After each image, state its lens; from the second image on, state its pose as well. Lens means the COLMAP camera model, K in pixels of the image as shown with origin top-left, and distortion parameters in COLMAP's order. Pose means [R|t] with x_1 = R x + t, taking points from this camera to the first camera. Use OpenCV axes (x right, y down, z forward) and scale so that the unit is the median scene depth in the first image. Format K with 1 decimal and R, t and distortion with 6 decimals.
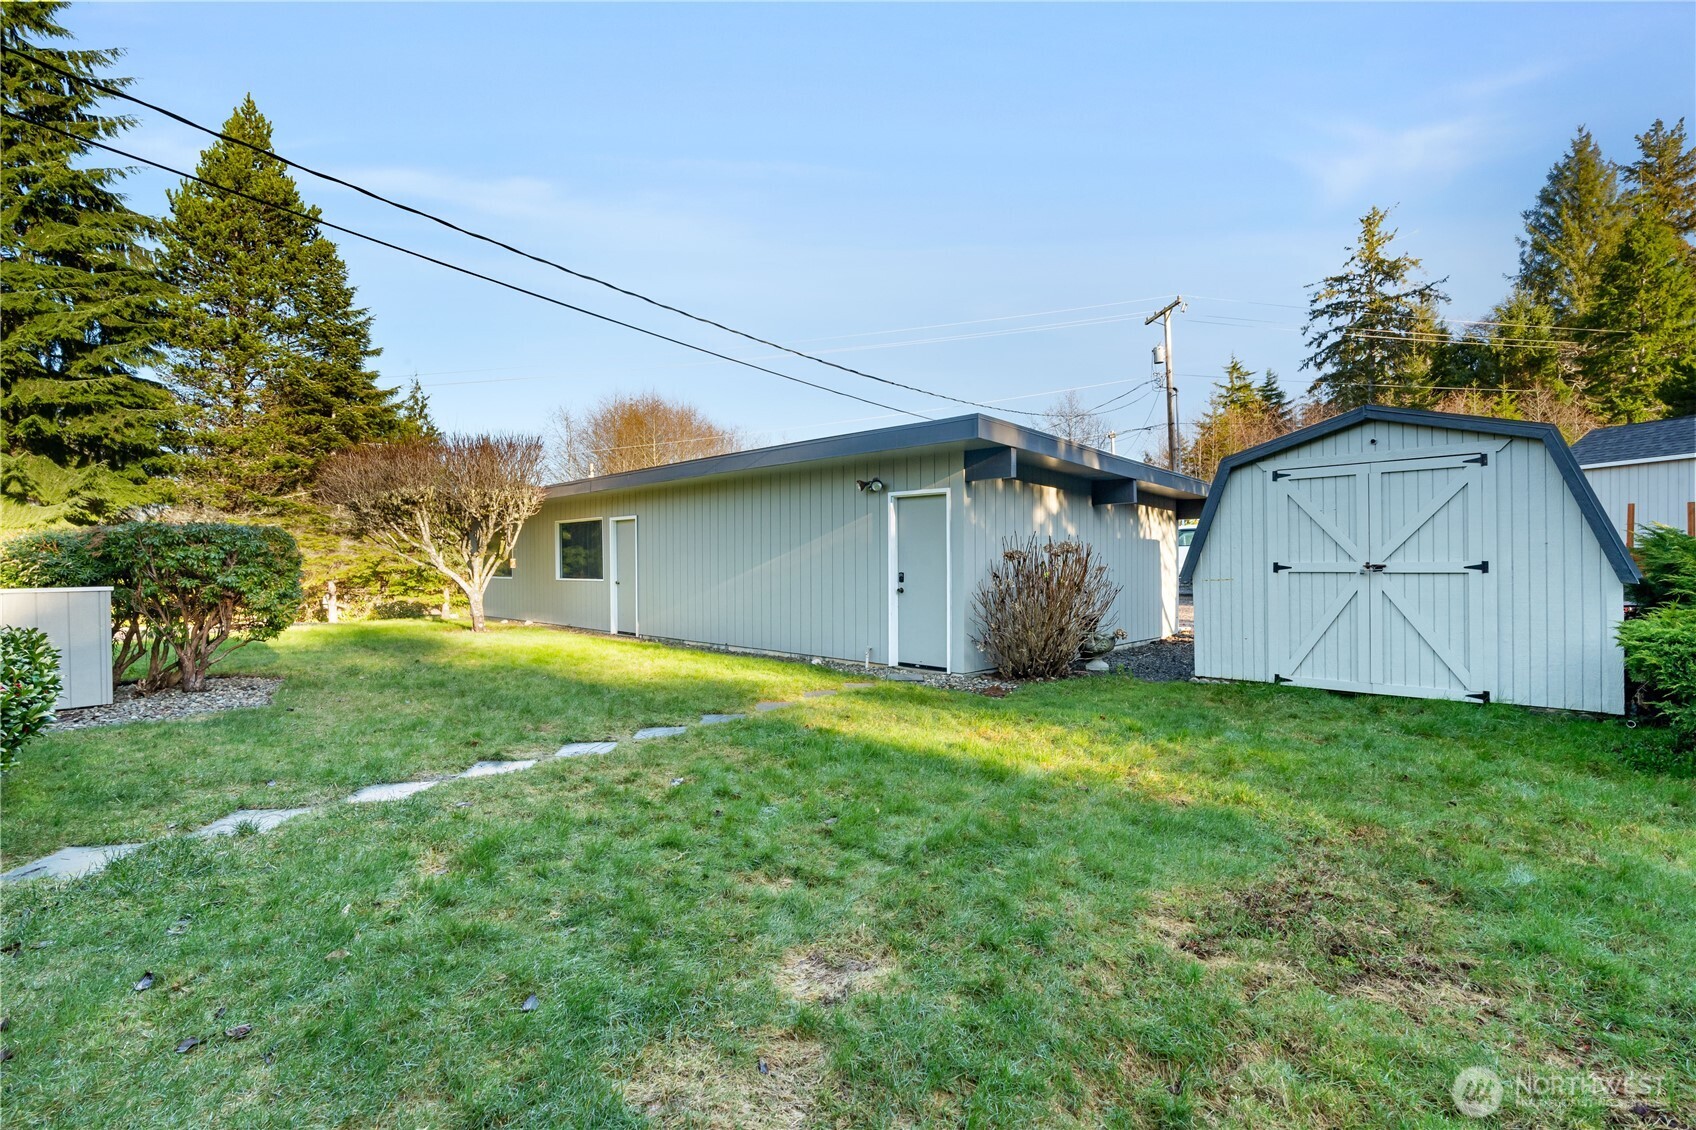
lens RADIAL K [[756.2, 0, 849.5], [0, 756.2, 558.4], [0, 0, 1]] dist [-0.003034, 0.000362]
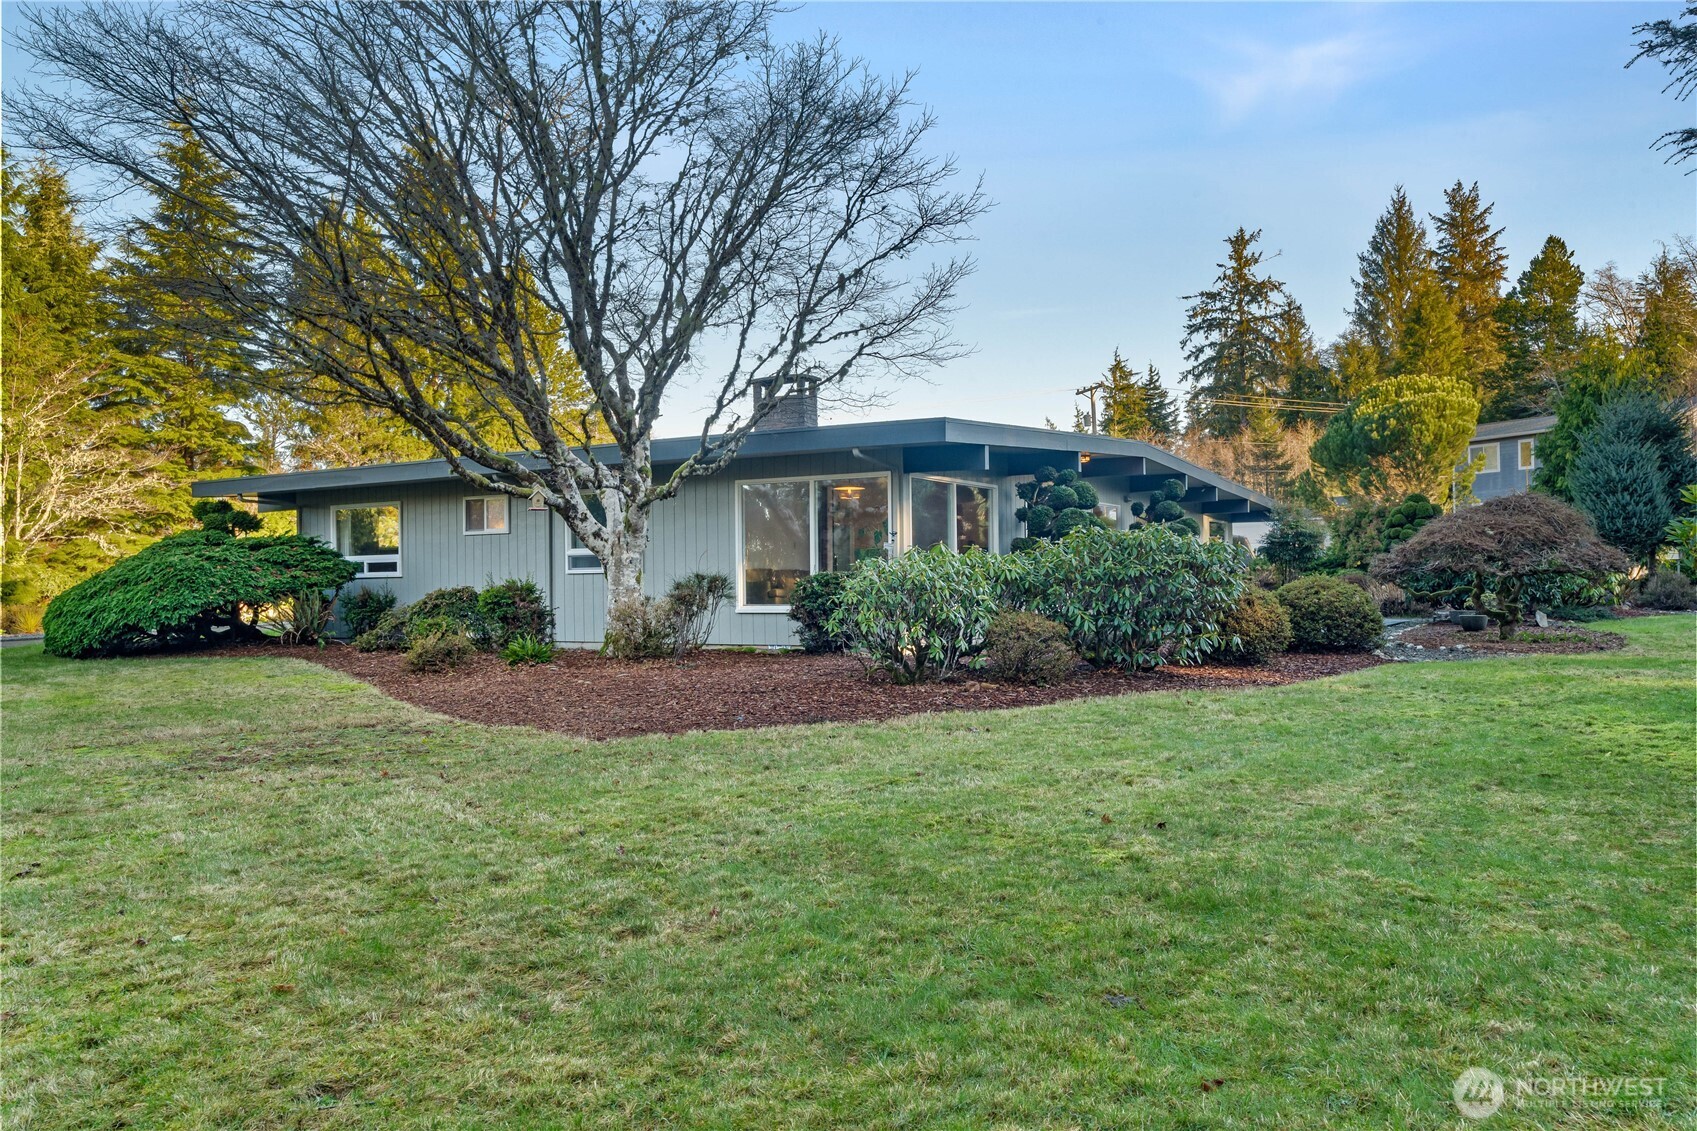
lens RADIAL K [[1219.0, 0, 847.0], [0, 1219.0, 571.6], [0, 0, 1]] dist [0.005620, -0.000370]
pose [[0.966735, -0.014083, 0.255392, -0.251853], [0.015102, 0.999884, -0.002028, -0.004892], [-0.255334, 0.005818, 0.966835, -0.459908]]
